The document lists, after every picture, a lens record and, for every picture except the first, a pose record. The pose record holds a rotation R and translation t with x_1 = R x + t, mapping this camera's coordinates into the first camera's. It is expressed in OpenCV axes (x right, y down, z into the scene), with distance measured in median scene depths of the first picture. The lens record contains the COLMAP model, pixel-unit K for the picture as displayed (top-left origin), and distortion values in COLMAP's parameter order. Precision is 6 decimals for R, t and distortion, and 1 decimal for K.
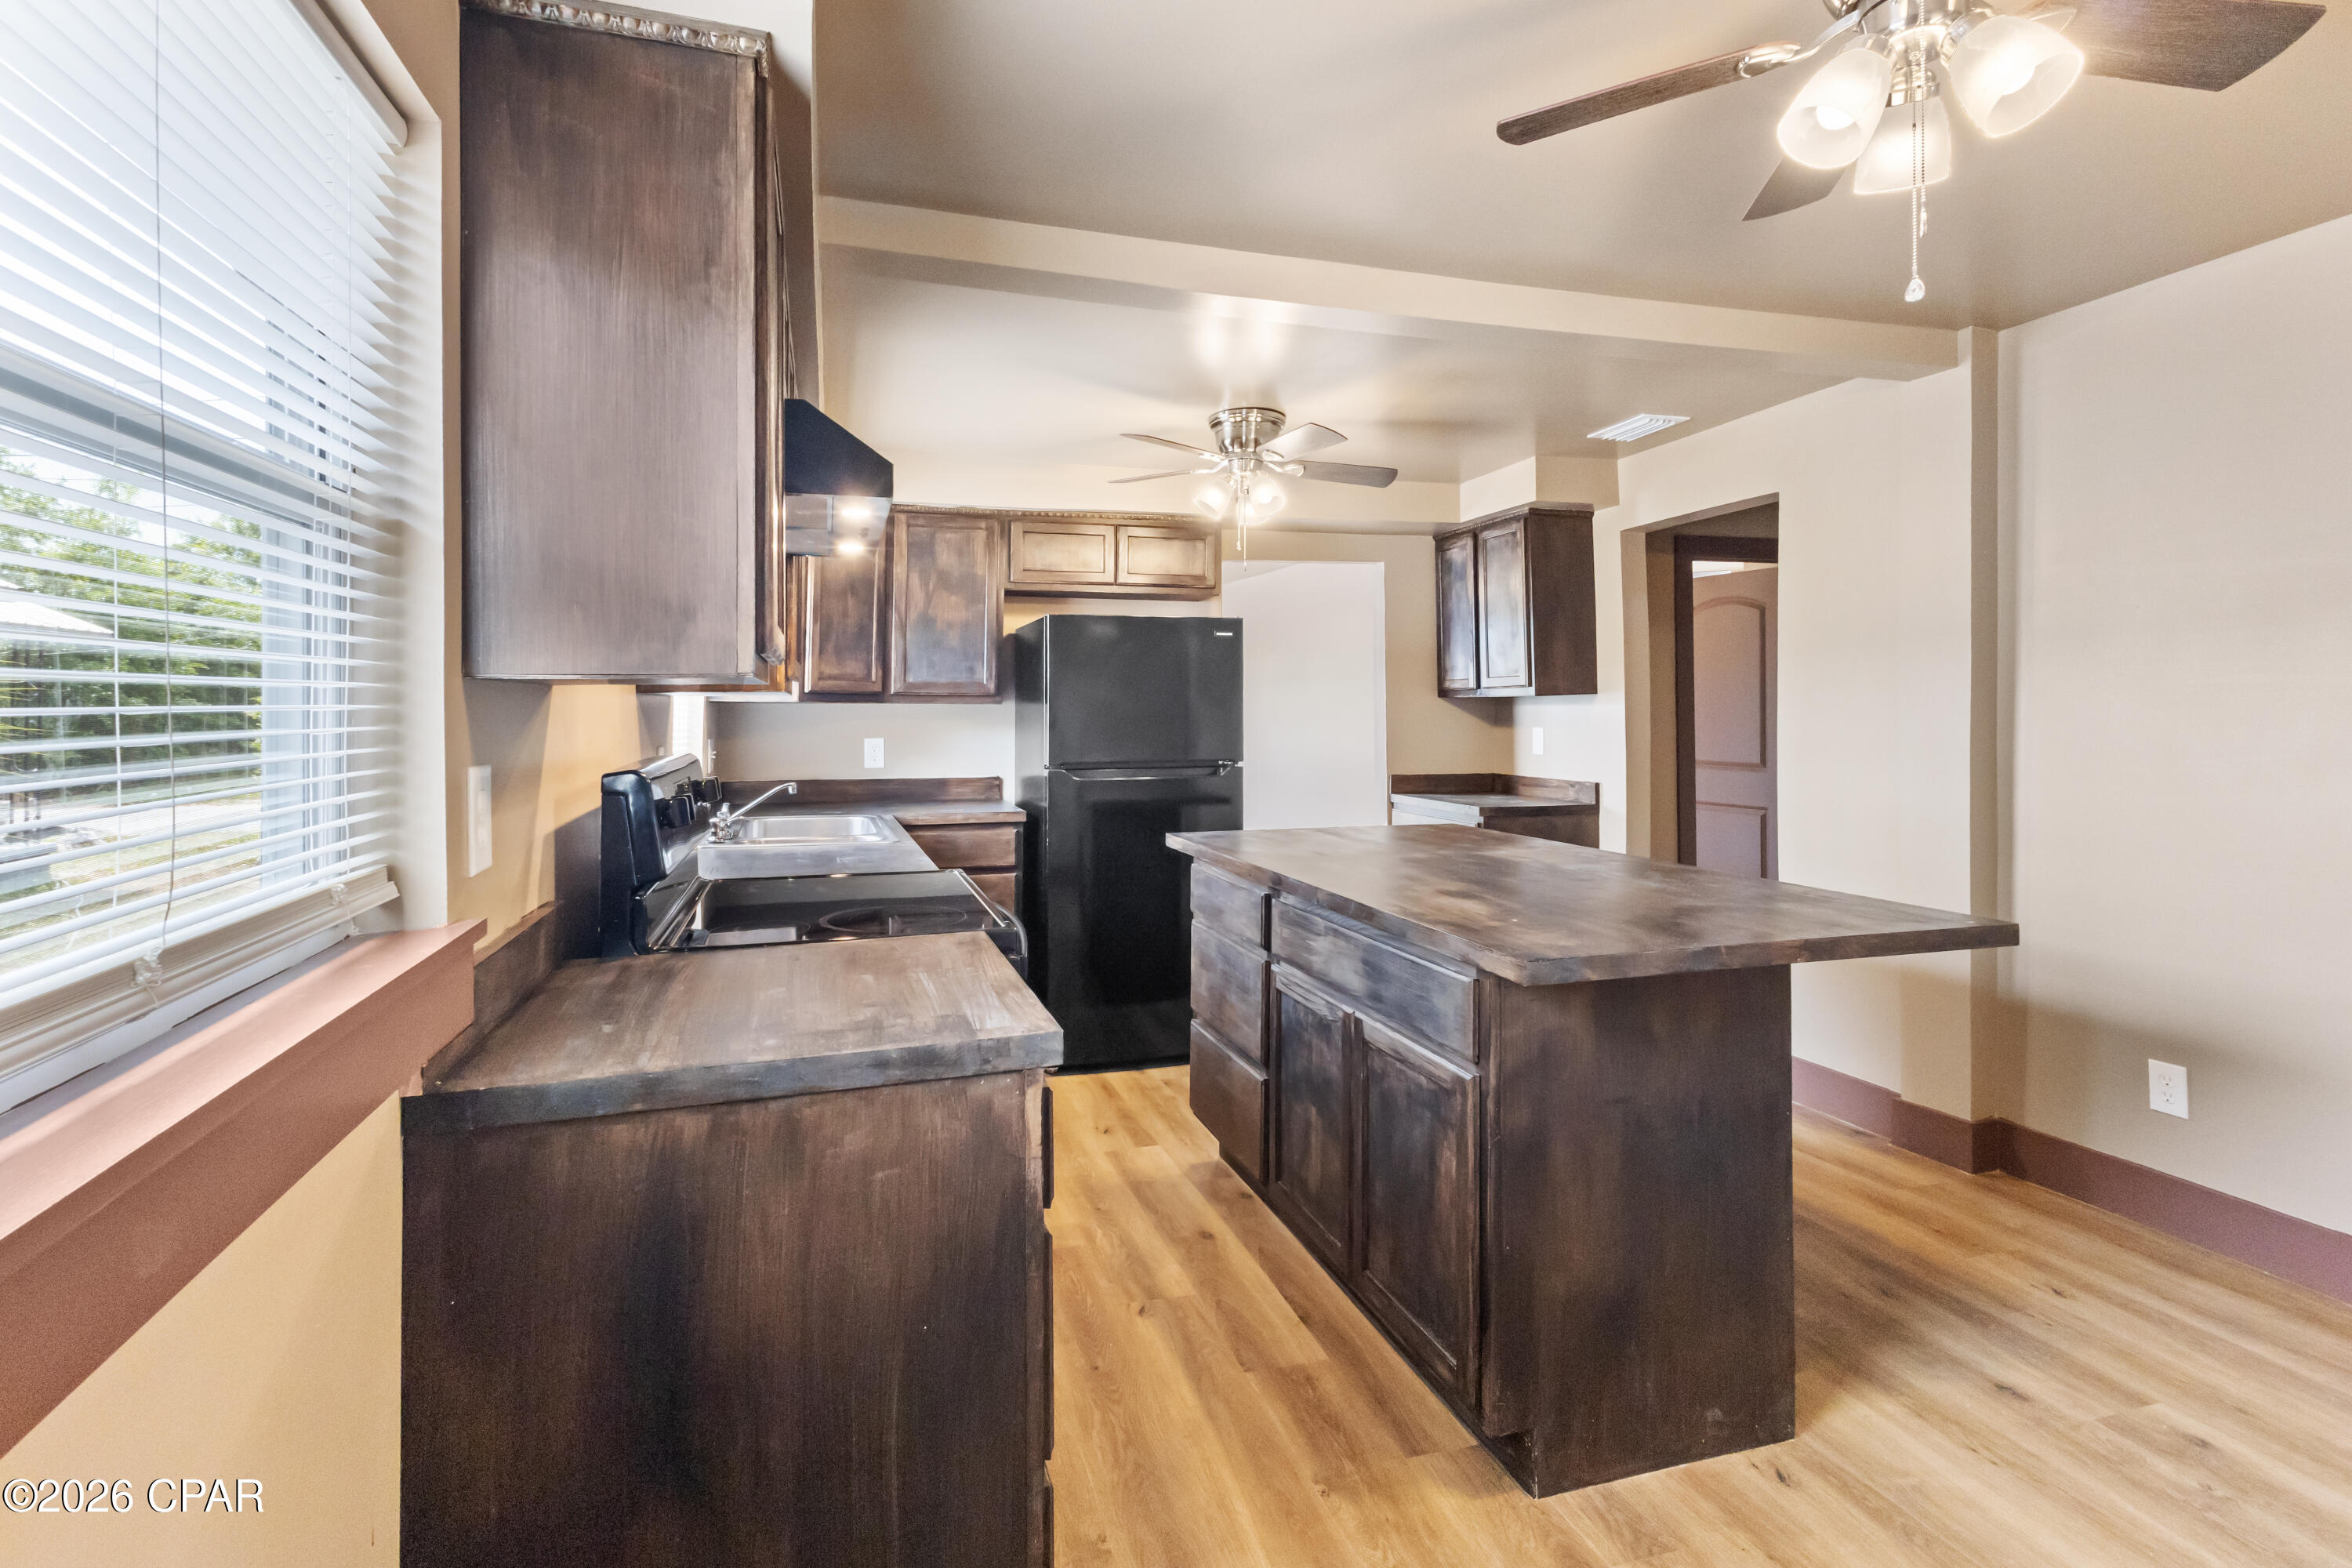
lens RADIAL K [[1103.9, 0, 1180.0], [0, 1103.9, 698.9], [0, 0, 1]] dist [0.002282, 0.000978]
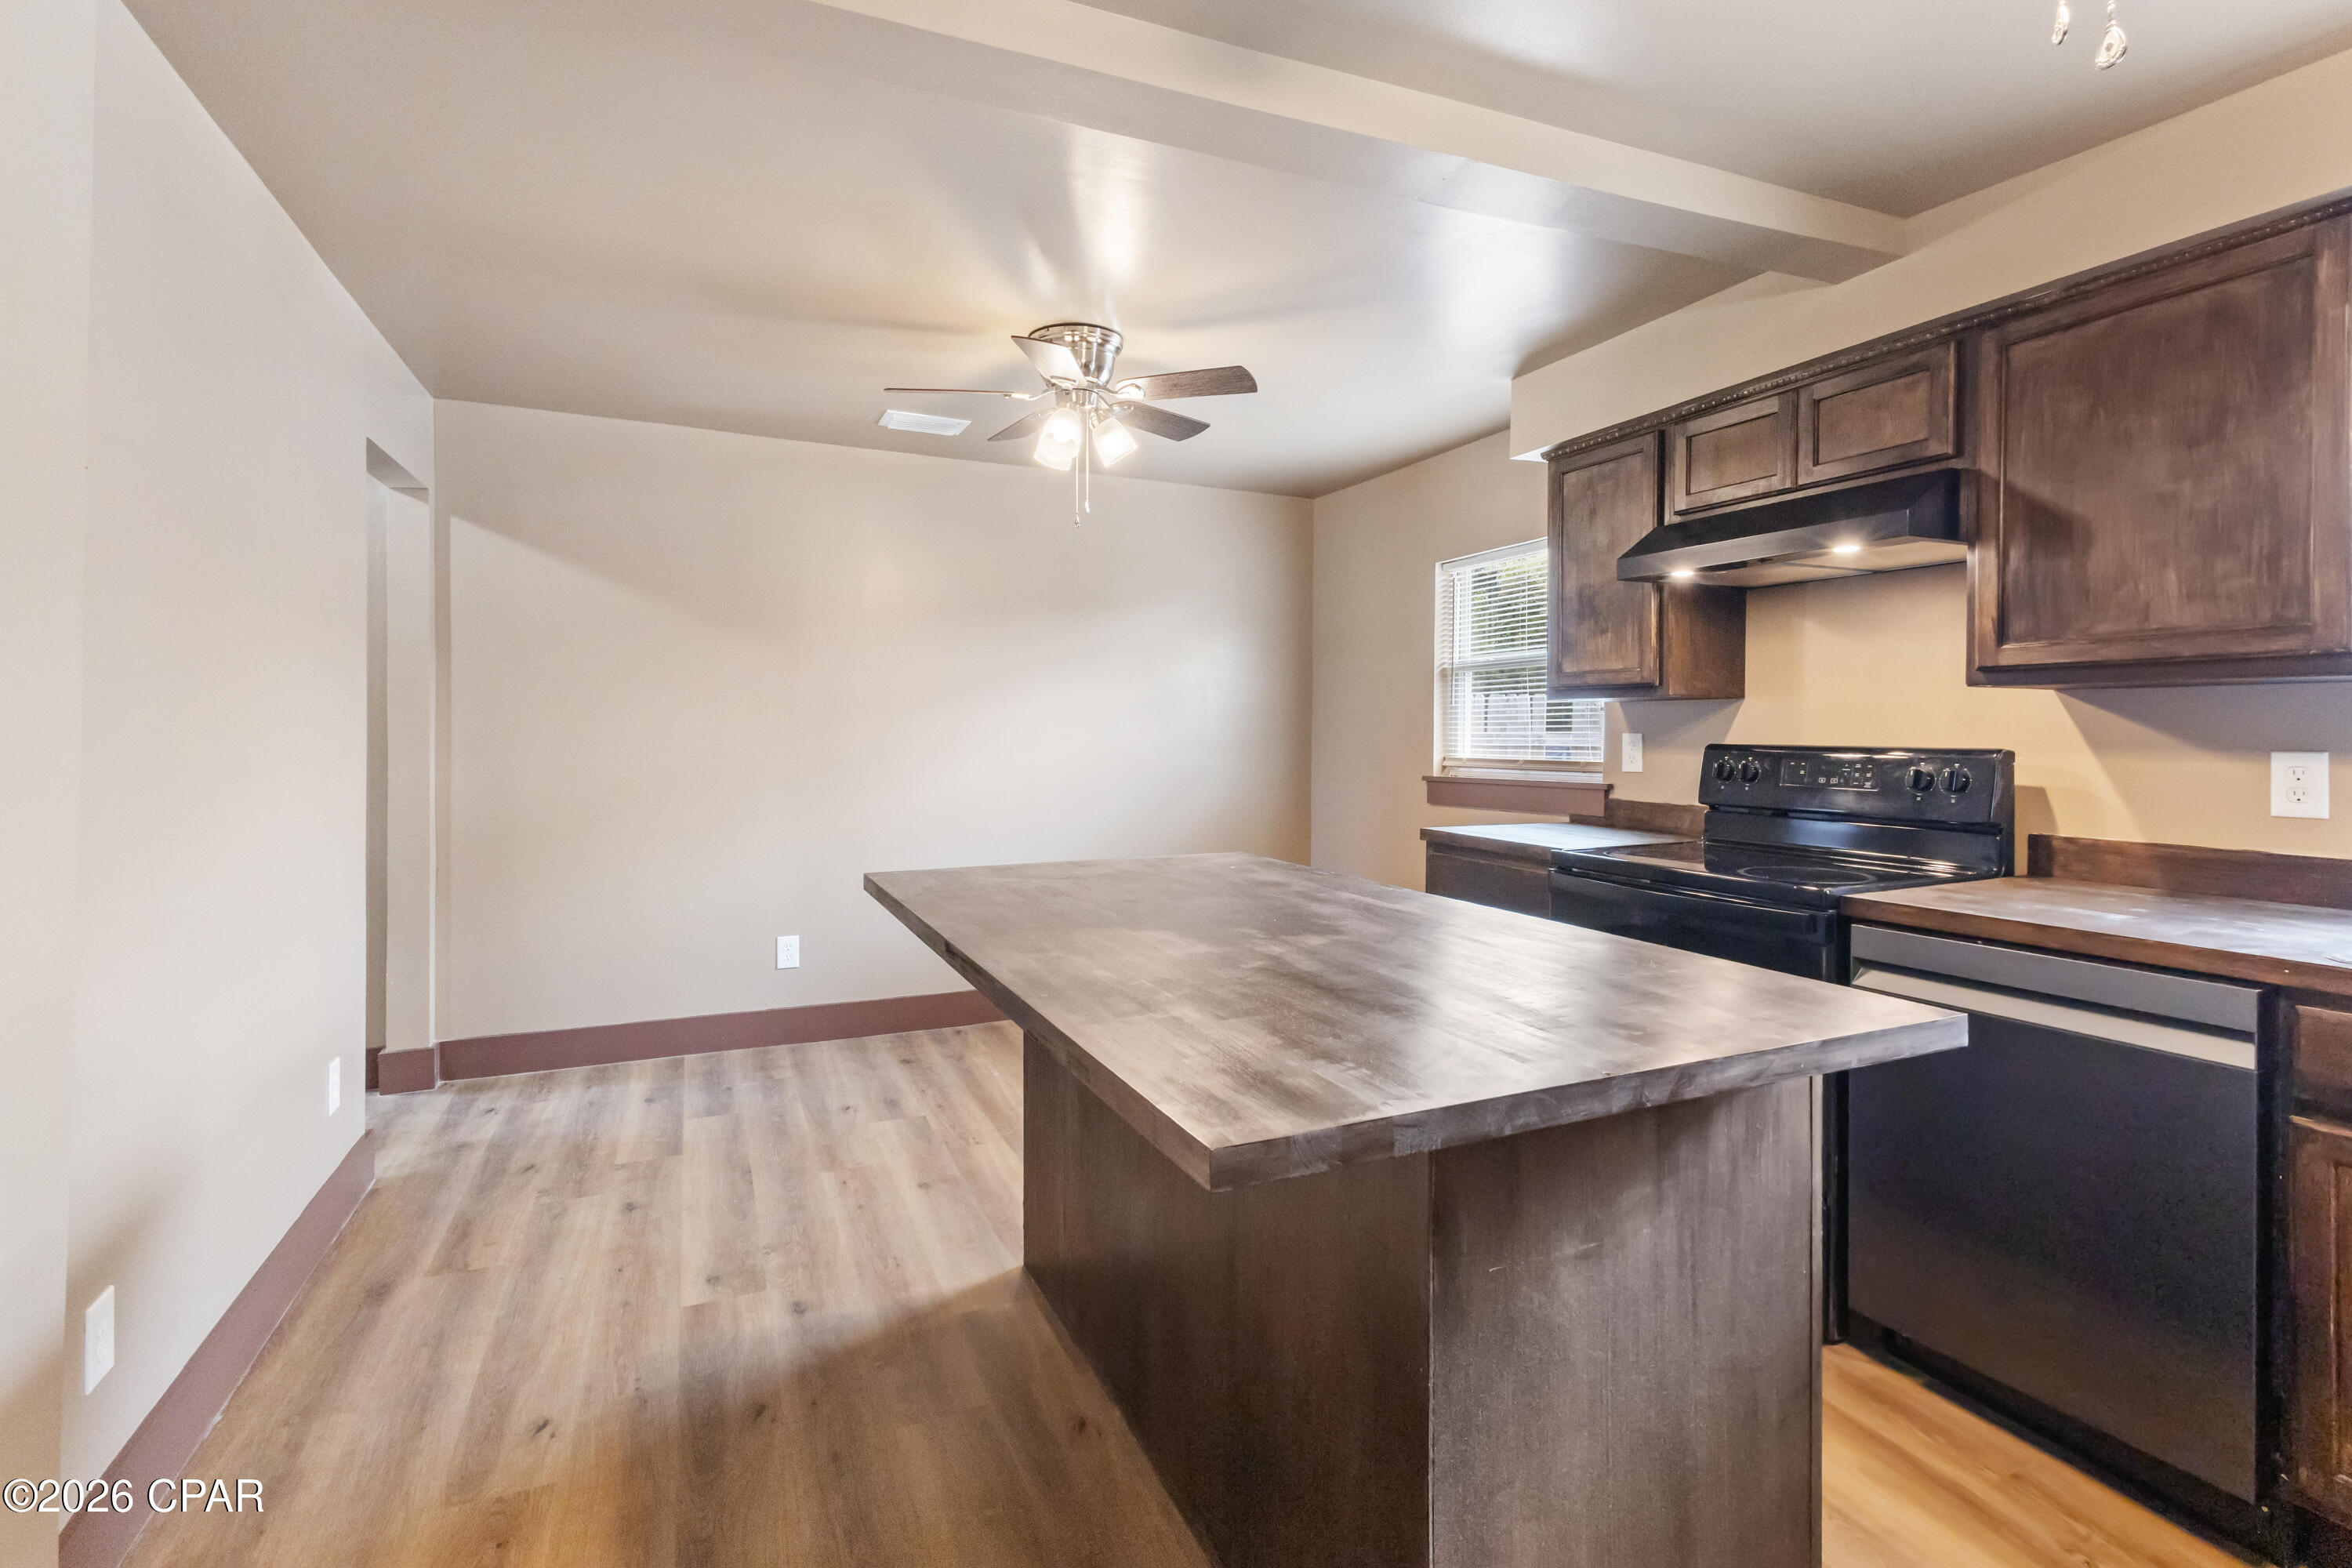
lens RADIAL K [[1103.9, 0, 1171.8], [0, 1103.9, 764.2], [0, 0, 1]] dist [0.002282, 0.000978]
pose [[-0.991851, 0.002138, -0.127386, 0.484977], [-0.000407, 0.999801, 0.019949, 0.036669], [0.127403, 0.019838, -0.991653, 2.062302]]
